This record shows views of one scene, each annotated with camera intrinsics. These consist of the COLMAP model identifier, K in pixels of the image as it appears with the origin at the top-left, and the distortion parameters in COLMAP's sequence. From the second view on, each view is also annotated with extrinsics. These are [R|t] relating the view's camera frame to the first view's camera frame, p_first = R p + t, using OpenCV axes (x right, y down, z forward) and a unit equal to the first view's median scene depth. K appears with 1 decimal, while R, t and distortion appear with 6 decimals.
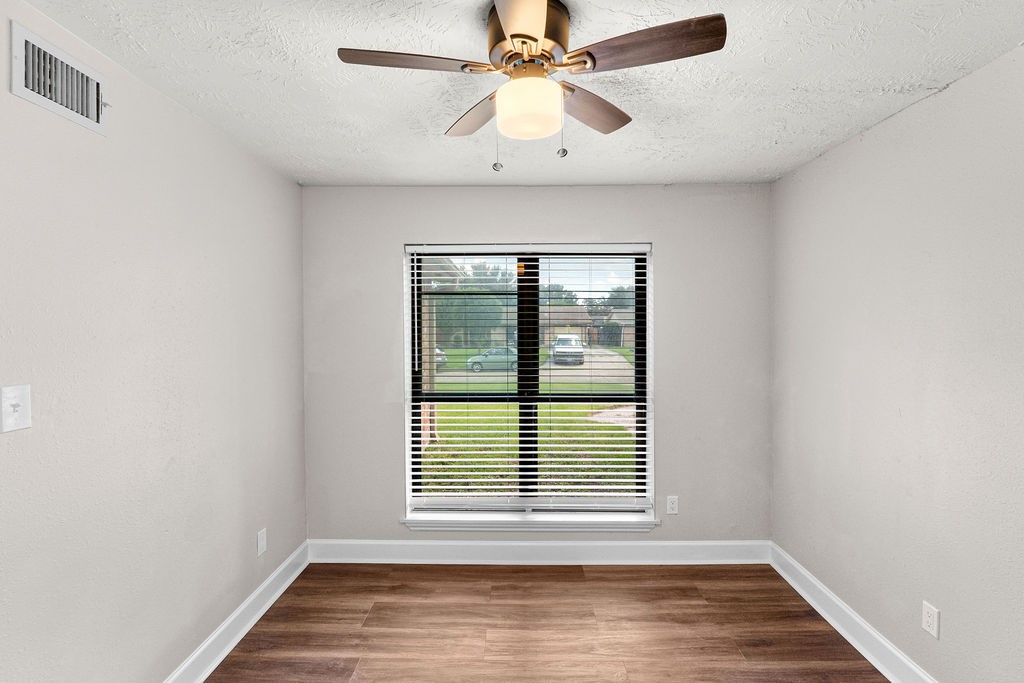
lens RADIAL K [[472.8, 0, 516.4], [0, 472.8, 337.3], [0, 0, 1]] dist [-0.003772, 0.000136]
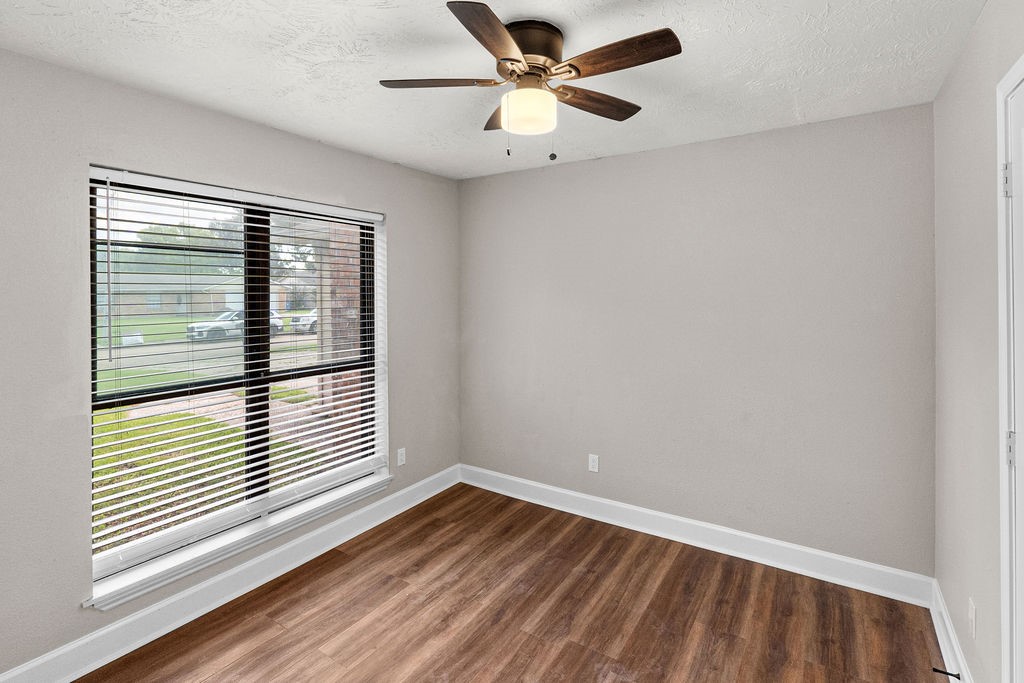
lens RADIAL K [[472.8, 0, 538.7], [0, 472.8, 301.7], [0, 0, 1]] dist [-0.003772, 0.000136]
pose [[0.534870, -0.016651, 0.844770, -0.445409], [0.019202, 0.999787, 0.007549, -0.005264], [-0.844716, 0.012183, 0.535076, 0.158697]]
